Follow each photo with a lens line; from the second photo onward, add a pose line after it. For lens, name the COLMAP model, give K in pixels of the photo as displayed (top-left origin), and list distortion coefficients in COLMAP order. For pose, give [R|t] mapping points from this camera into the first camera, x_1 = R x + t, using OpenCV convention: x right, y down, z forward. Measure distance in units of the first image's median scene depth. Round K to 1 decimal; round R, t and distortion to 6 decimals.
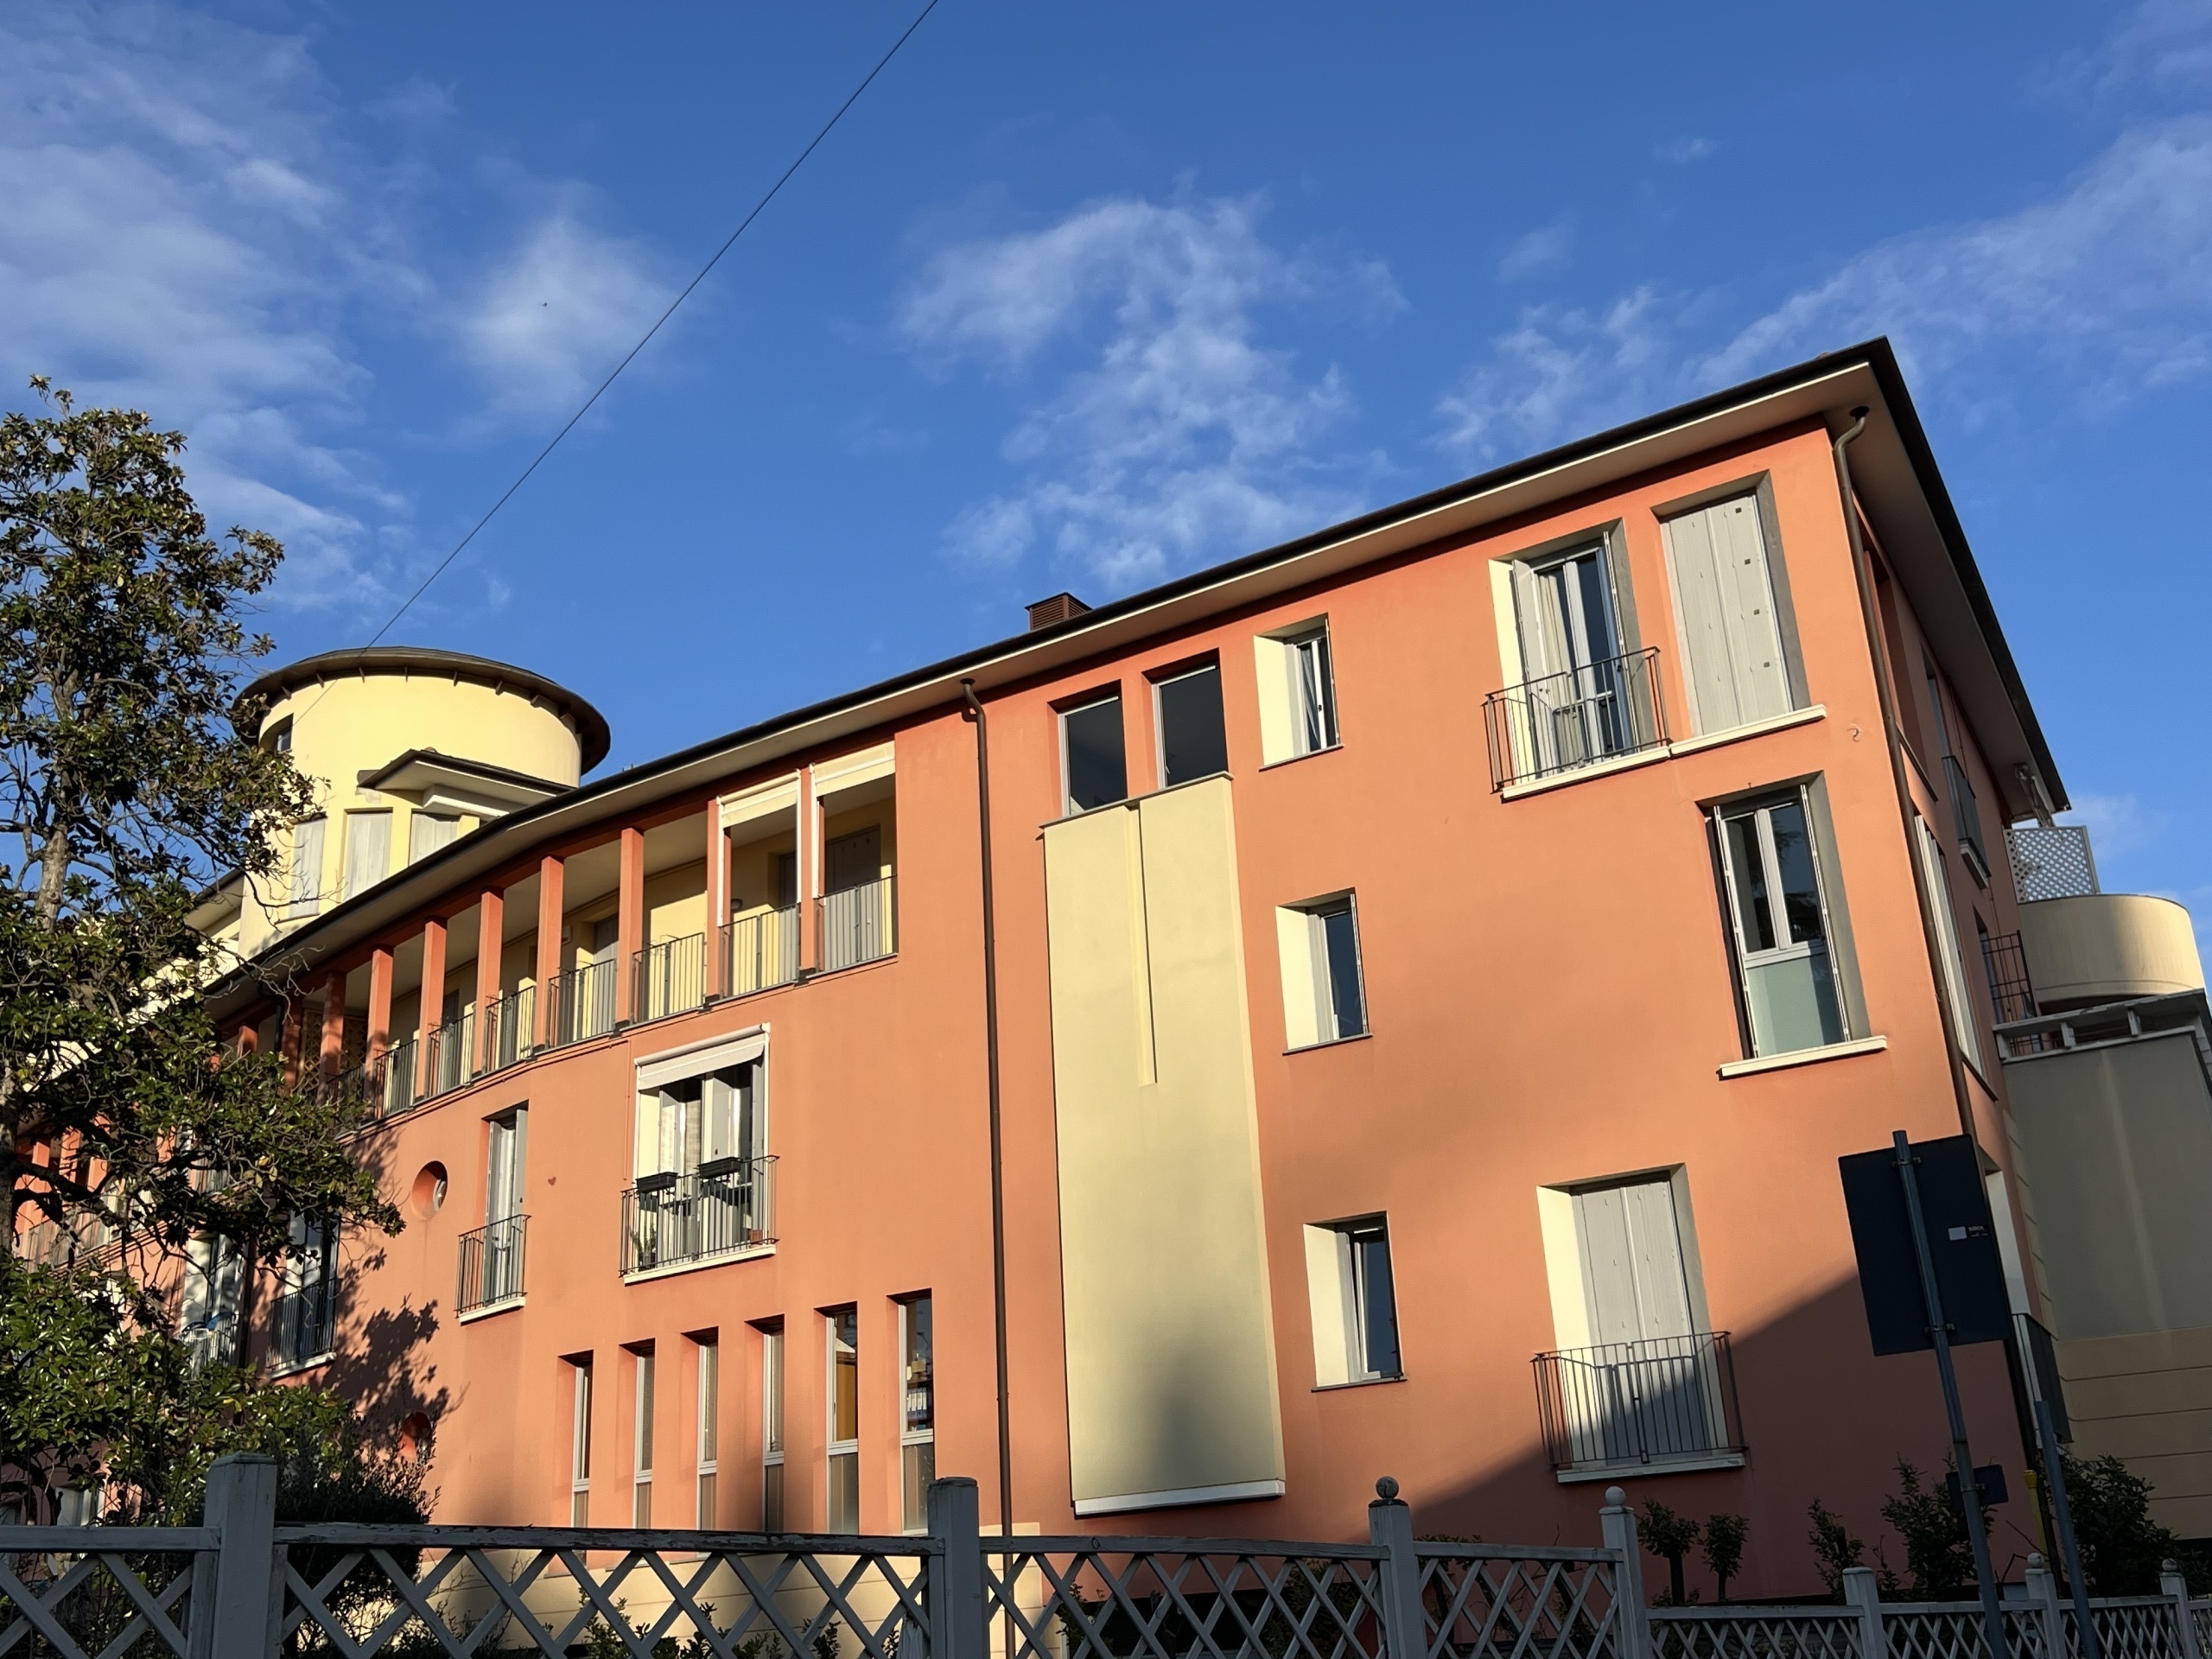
lens RADIAL K [[2167.6, 0, 1114.0], [0, 2167.6, 823.3], [0, 0, 1]] dist [0.092574, -0.288170]
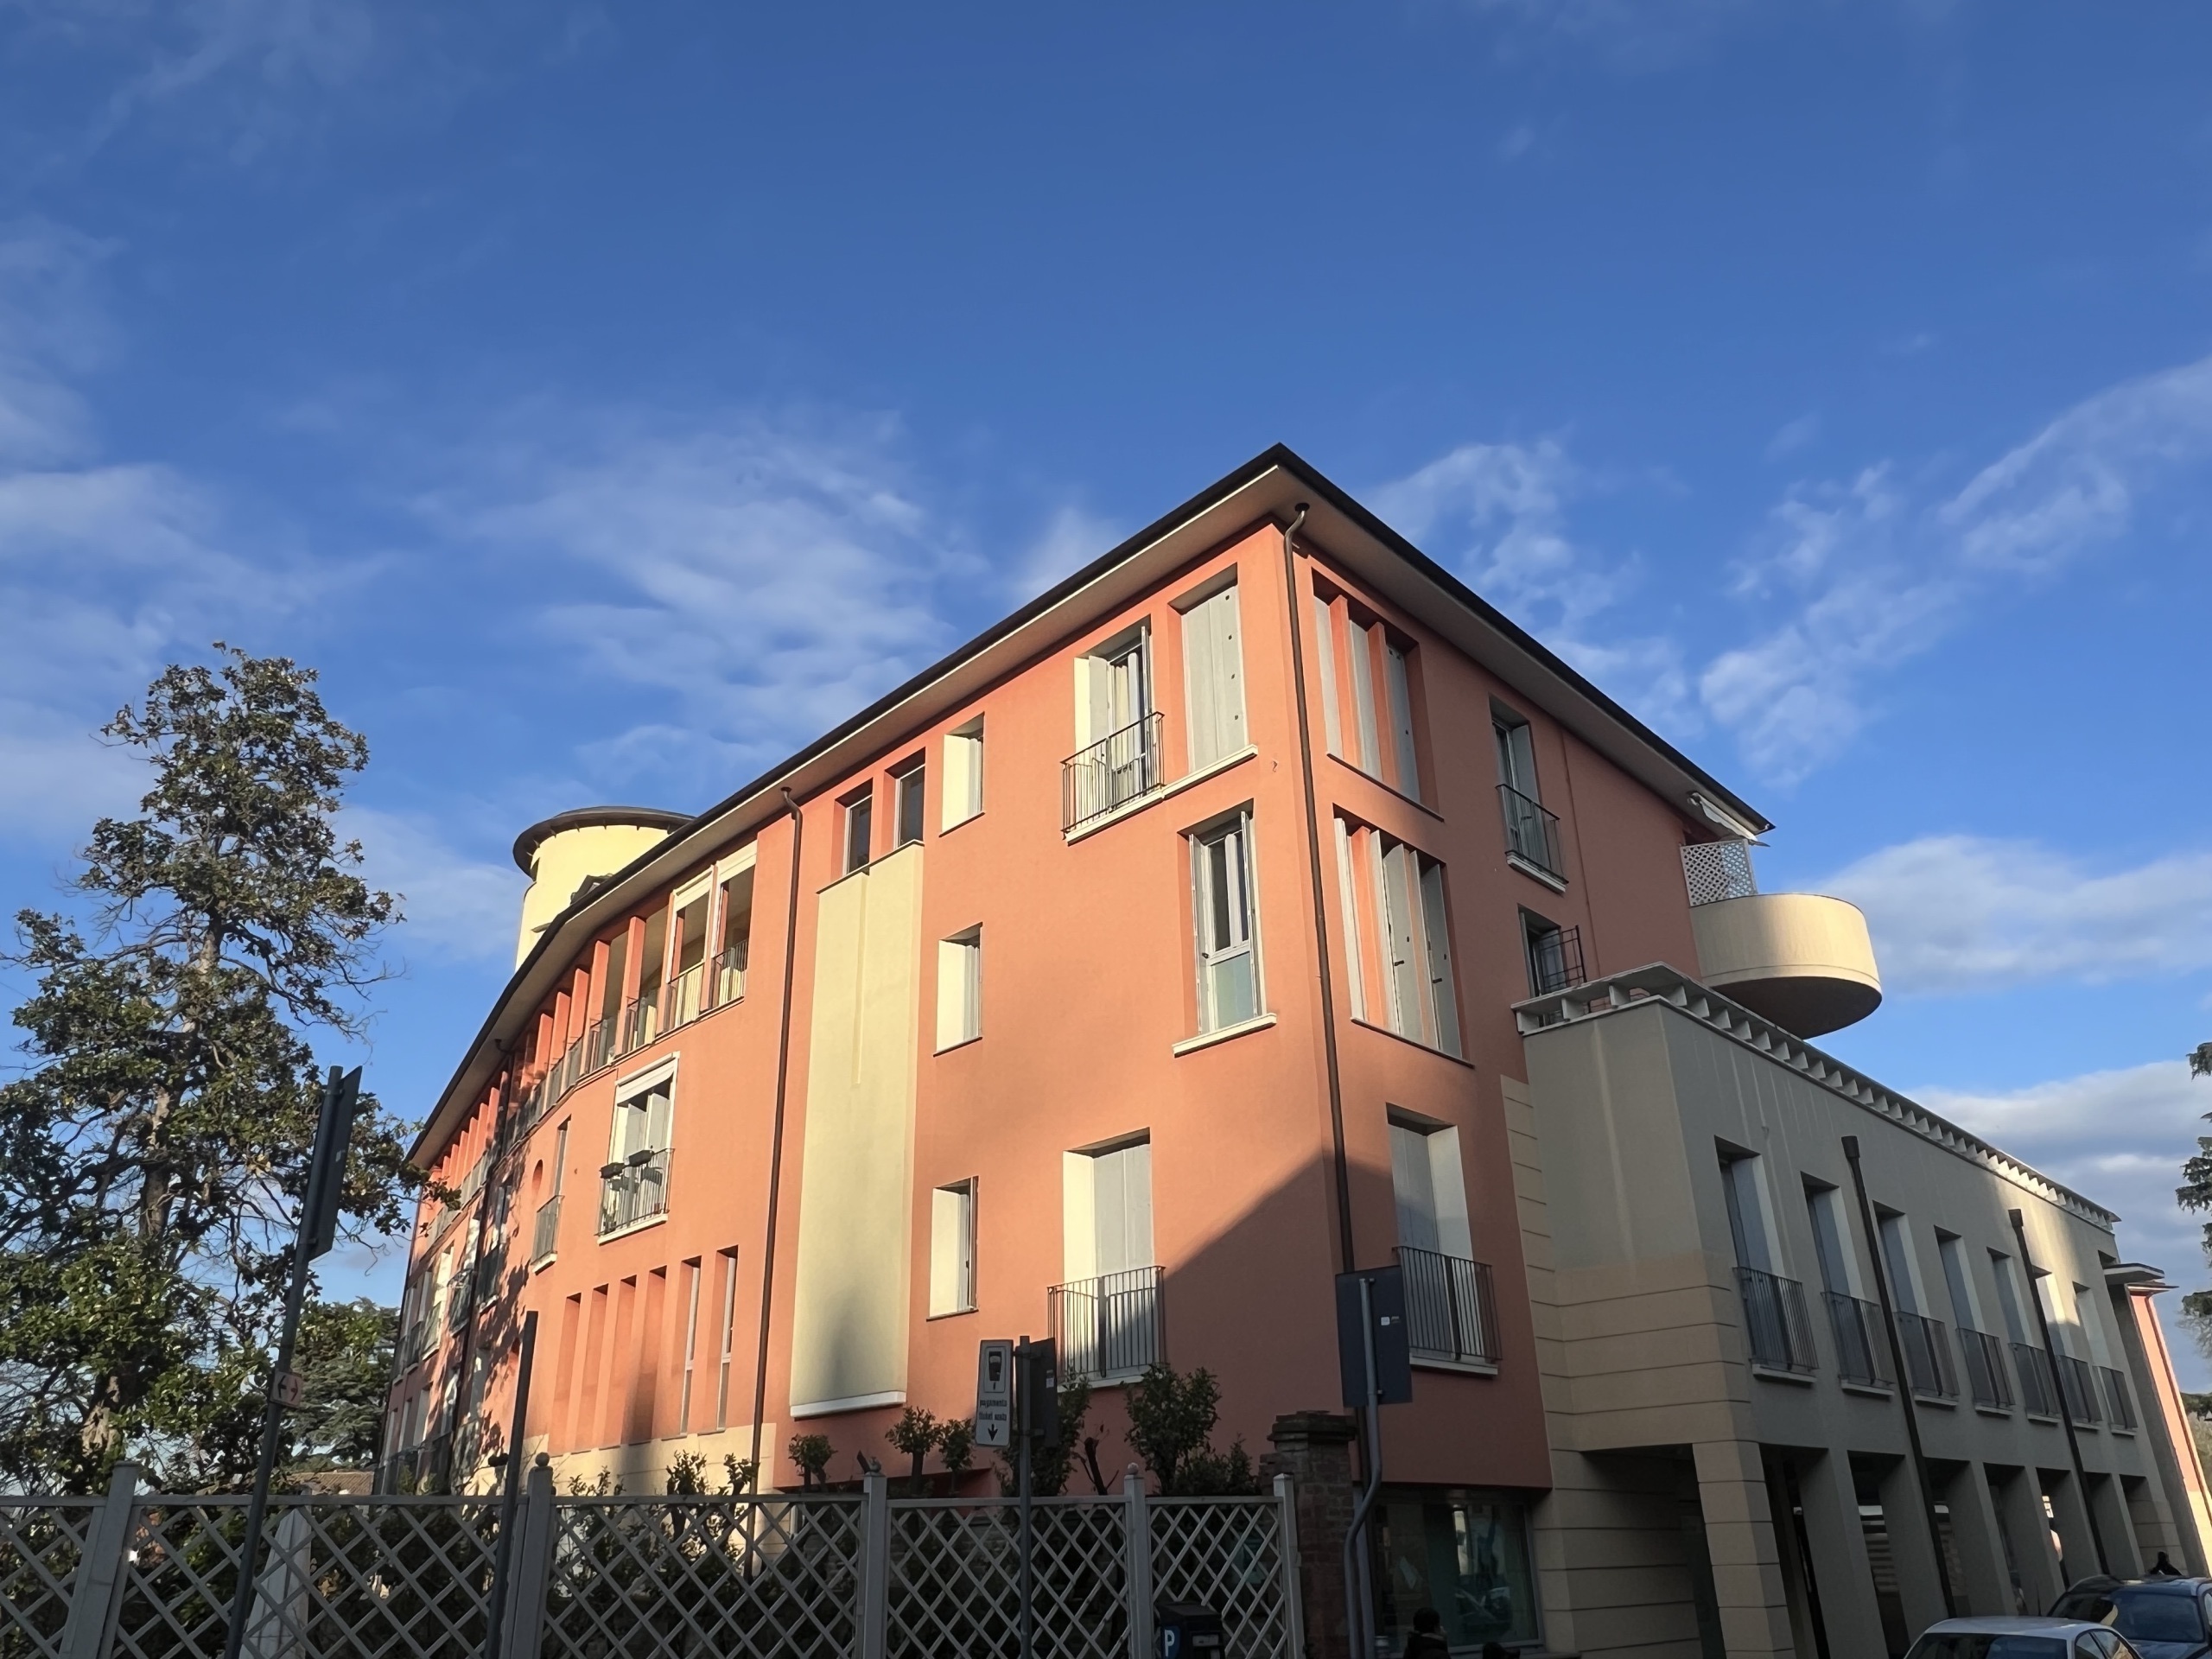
lens RADIAL K [[1581.2, 0, 1101.9], [0, 1581.2, 824.4], [0, 0, 1]] dist [-0.005724, -0.003203]
pose [[0.967506, -0.078300, -0.240418, 0.394383], [0.064316, 0.995779, -0.065483, 0.036980], [0.244531, 0.047892, 0.968458, 0.109423]]
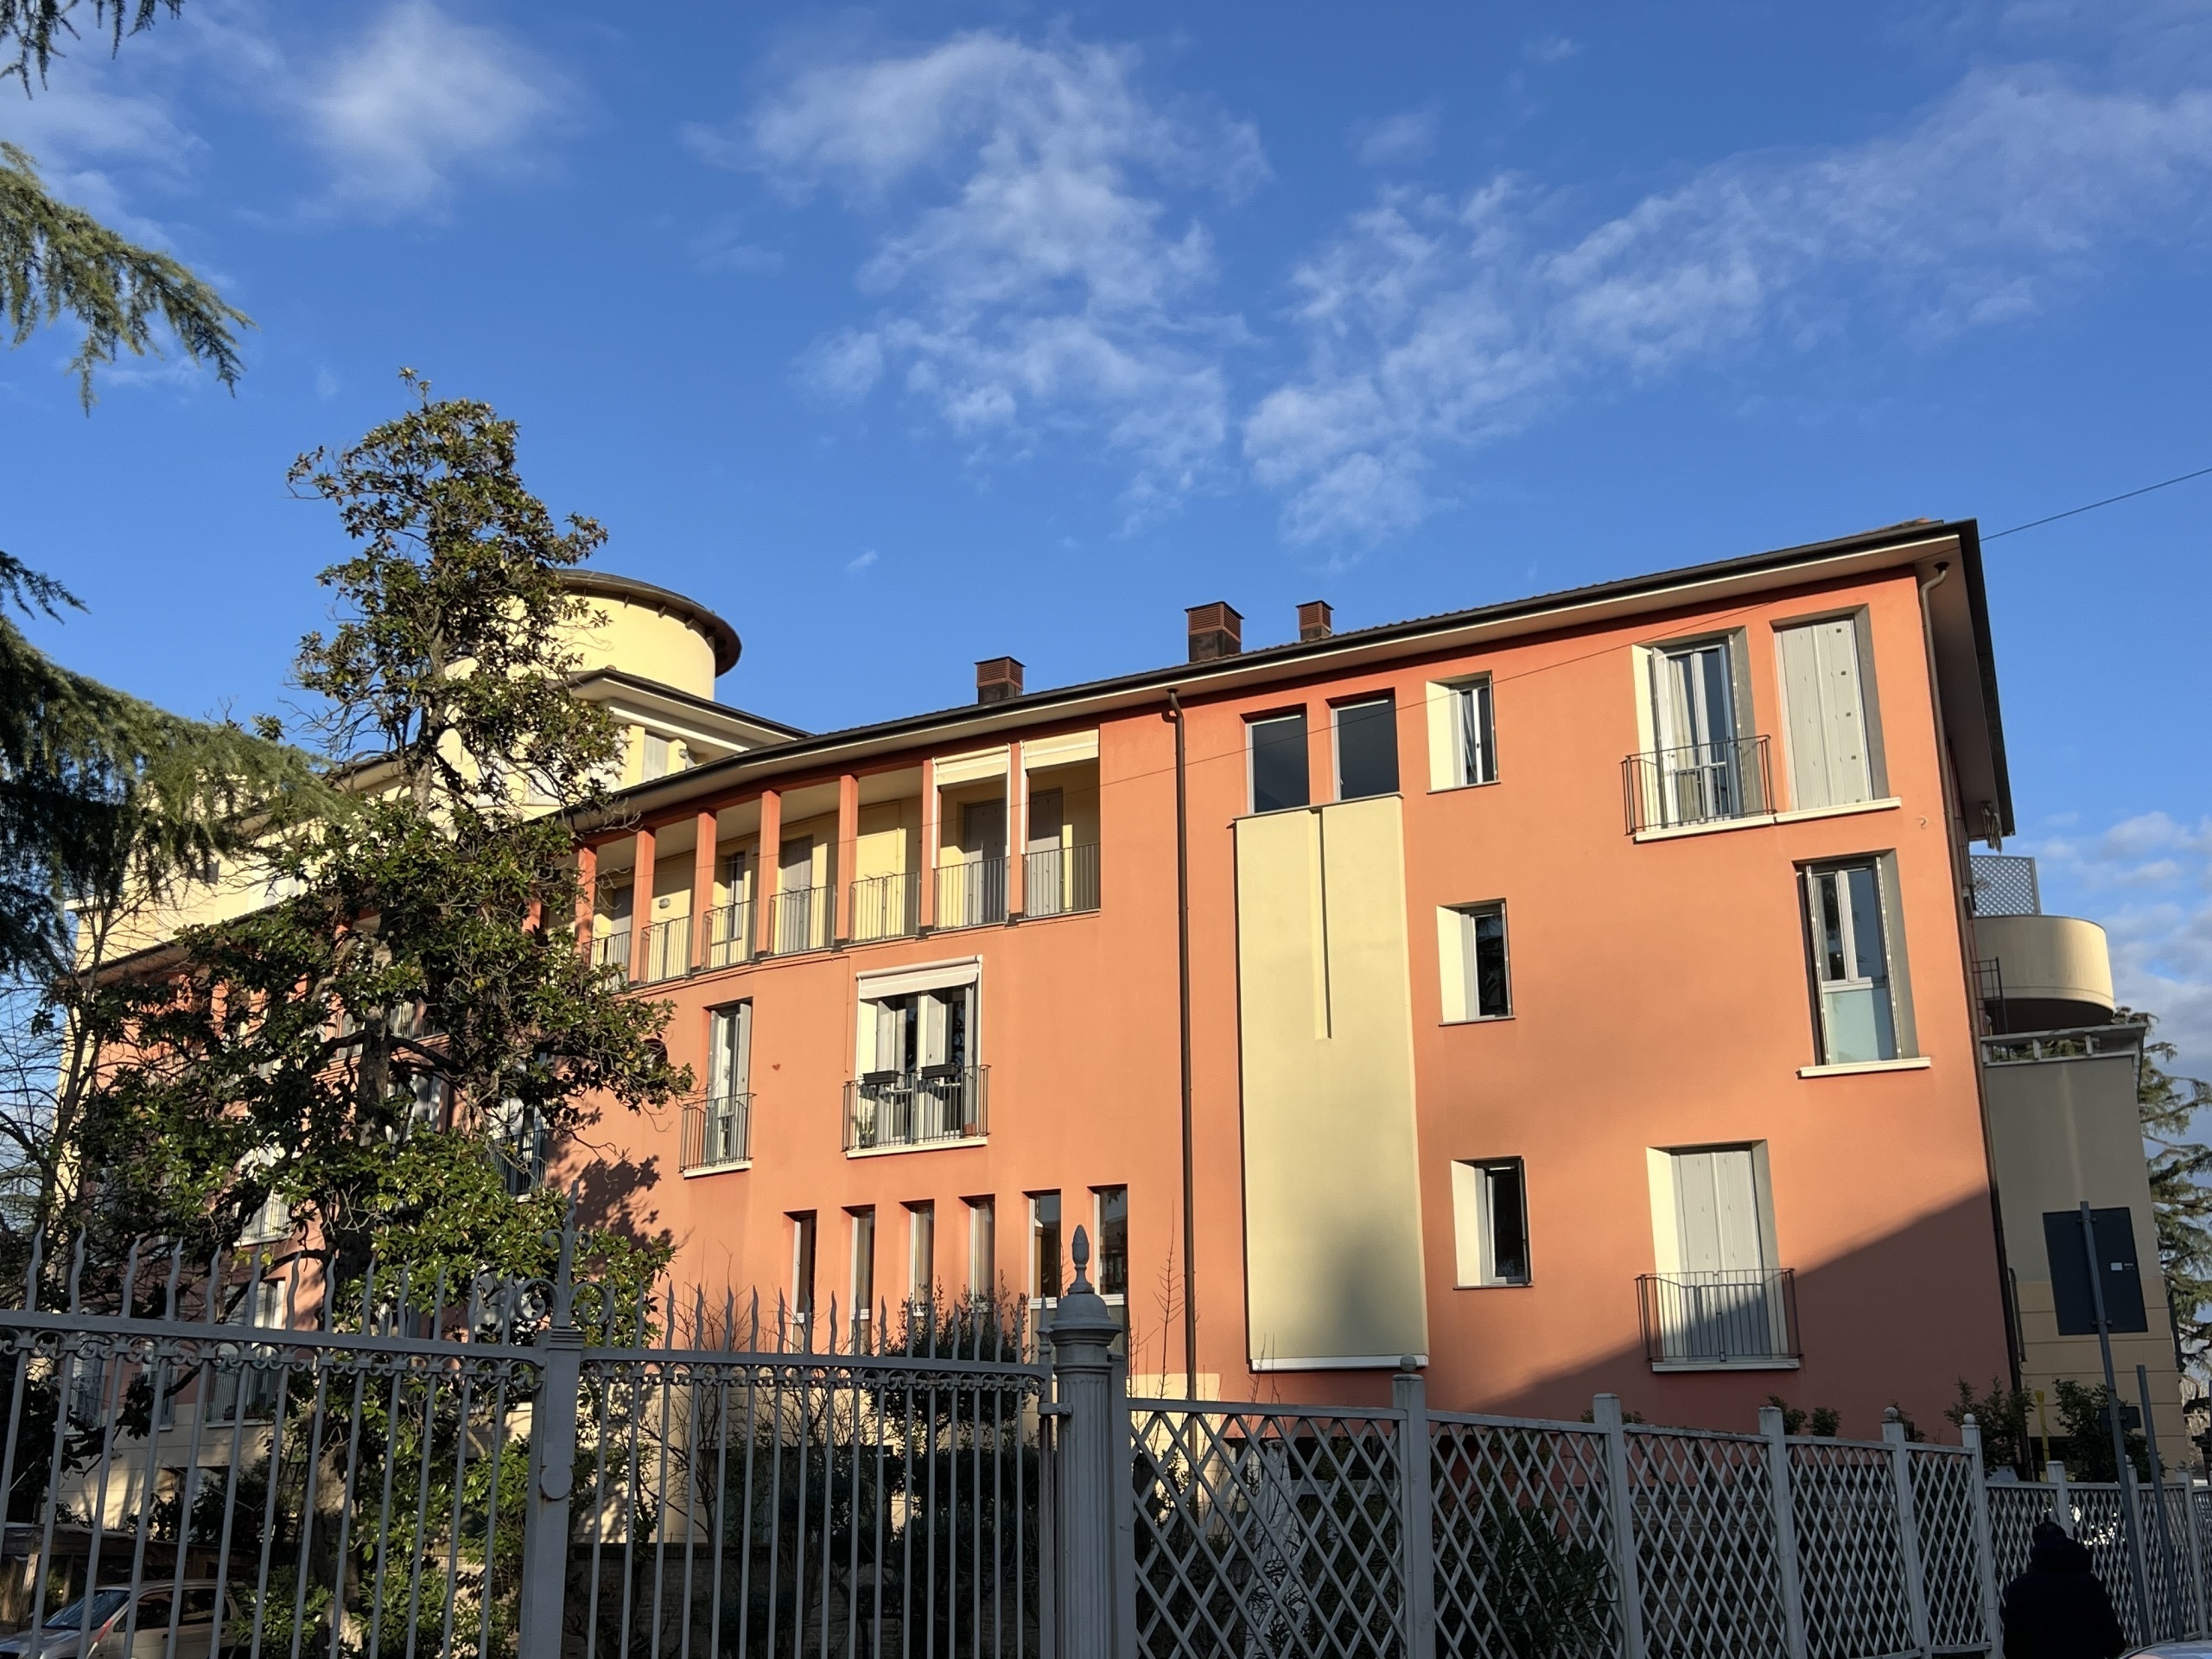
lens RADIAL K [[2120.3, 0, 1106.0], [0, 2120.3, 829.5], [0, 0, 1]] dist [0.107672, -0.445953]
pose [[0.994235, 0.074633, 0.076986, -0.211435], [-0.080131, 0.994254, 0.070984, -0.076594], [-0.071246, -0.076743, 0.994502, -0.203103]]
